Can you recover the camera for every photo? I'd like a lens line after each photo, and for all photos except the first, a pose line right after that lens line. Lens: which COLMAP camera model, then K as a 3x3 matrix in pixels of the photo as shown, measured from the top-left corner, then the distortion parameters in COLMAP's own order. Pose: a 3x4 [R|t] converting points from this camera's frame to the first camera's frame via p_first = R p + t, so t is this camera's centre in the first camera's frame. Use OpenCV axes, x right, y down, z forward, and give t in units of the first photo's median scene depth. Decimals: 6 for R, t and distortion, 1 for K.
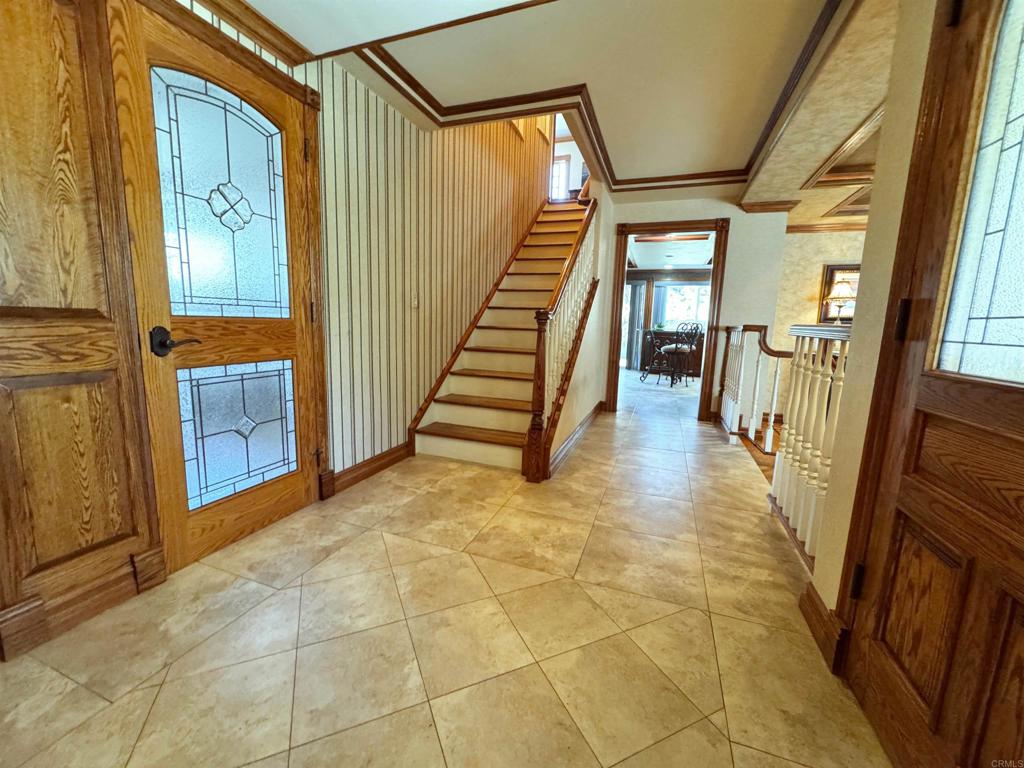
lens RADIAL K [[412.2, 0, 507.3], [0, 412.2, 384.7], [0, 0, 1]] dist [-0.005082, 0.000872]
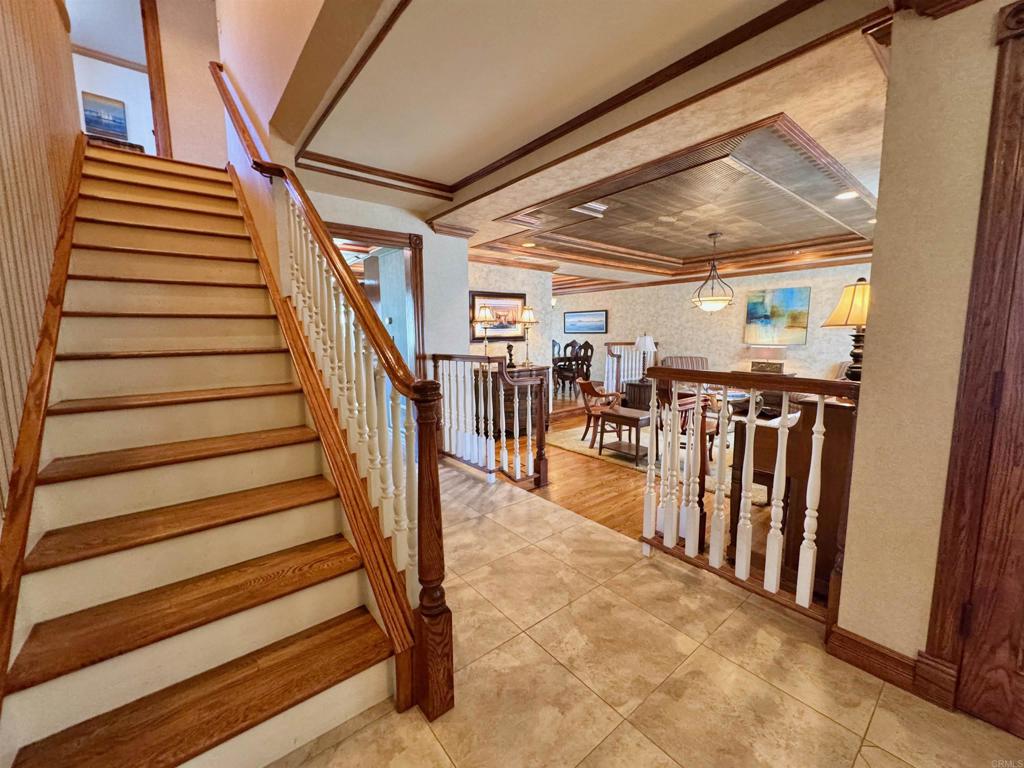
lens RADIAL K [[412.2, 0, 511.1], [0, 412.2, 384.1], [0, 0, 1]] dist [-0.005082, 0.000872]
pose [[0.501502, -0.143210, 0.853222, -0.362797], [0.157030, 0.984891, 0.073012, -0.253024], [-0.850786, 0.097366, 0.516413, 0.838285]]
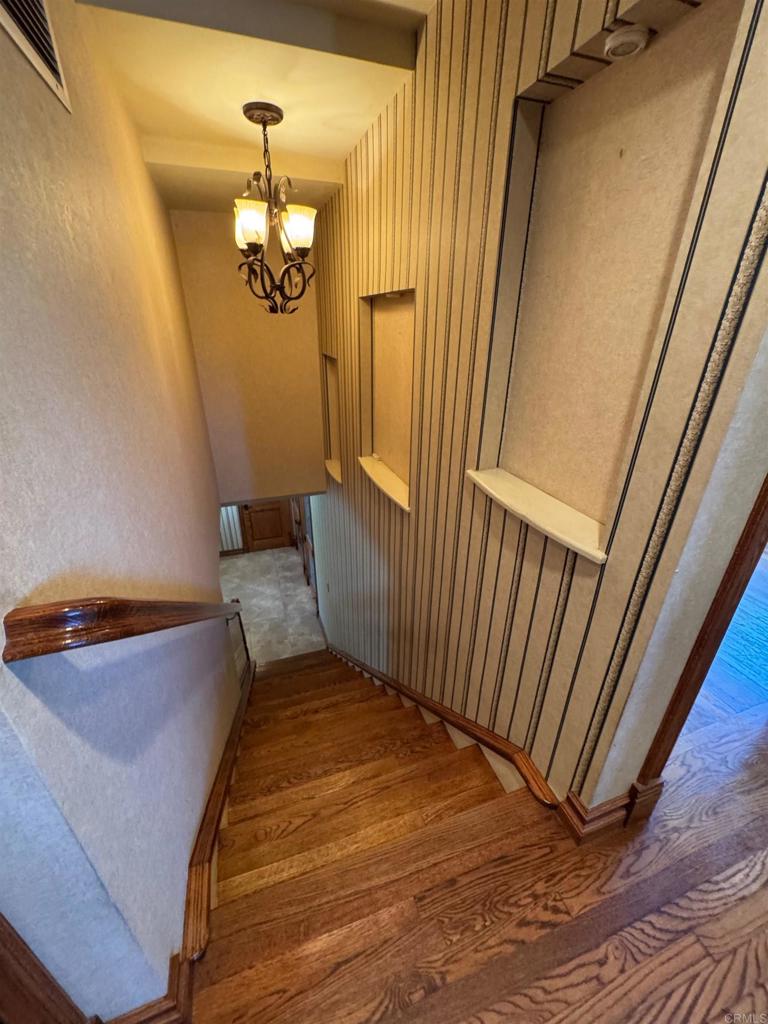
lens RADIAL K [[412.2, 0, 385.3], [0, 412.2, 512.7], [0, 0, 1]] dist [-0.005082, 0.000872]
pose [[-0.766102, 0.239372, -0.596480, 0.721540], [-0.129654, 0.851421, 0.508205, -1.924767], [0.629505, 0.466673, -0.621240, 3.011787]]
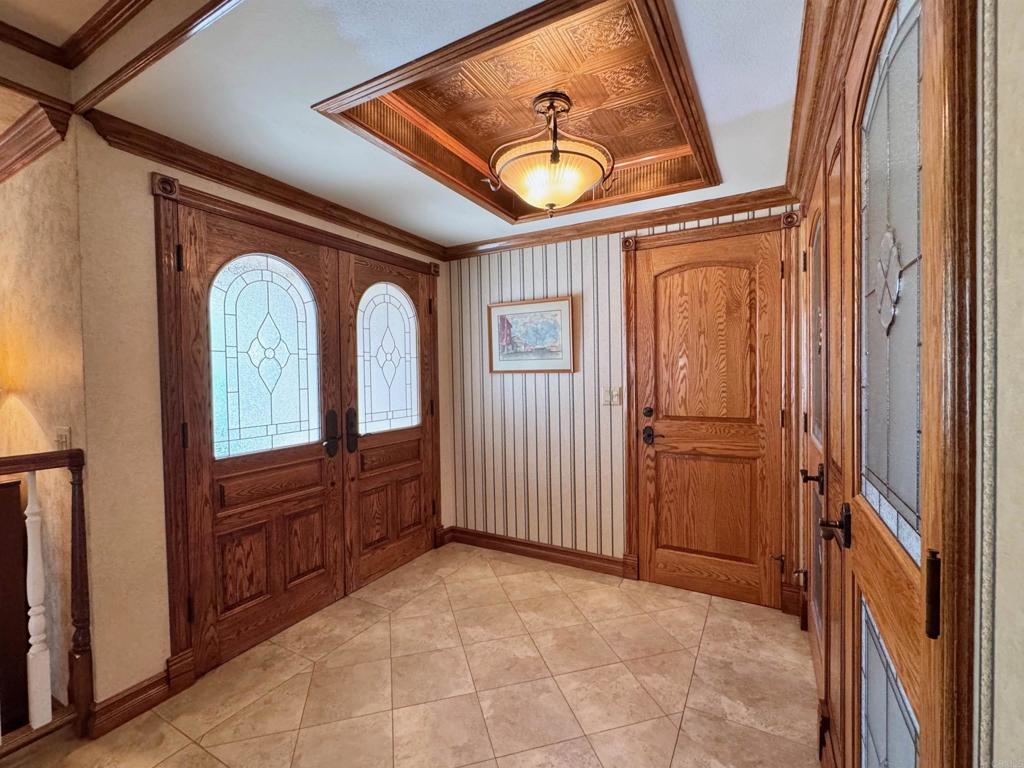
lens RADIAL K [[460.7, 0, 509.0], [0, 460.7, 384.1], [0, 0, 1]] dist [-0.004788, 0.001640]
pose [[-0.988229, -0.021260, 0.151496, -0.304539], [0.006288, 0.983815, 0.179075, -0.364274], [-0.152851, 0.177920, -0.972101, 1.361169]]
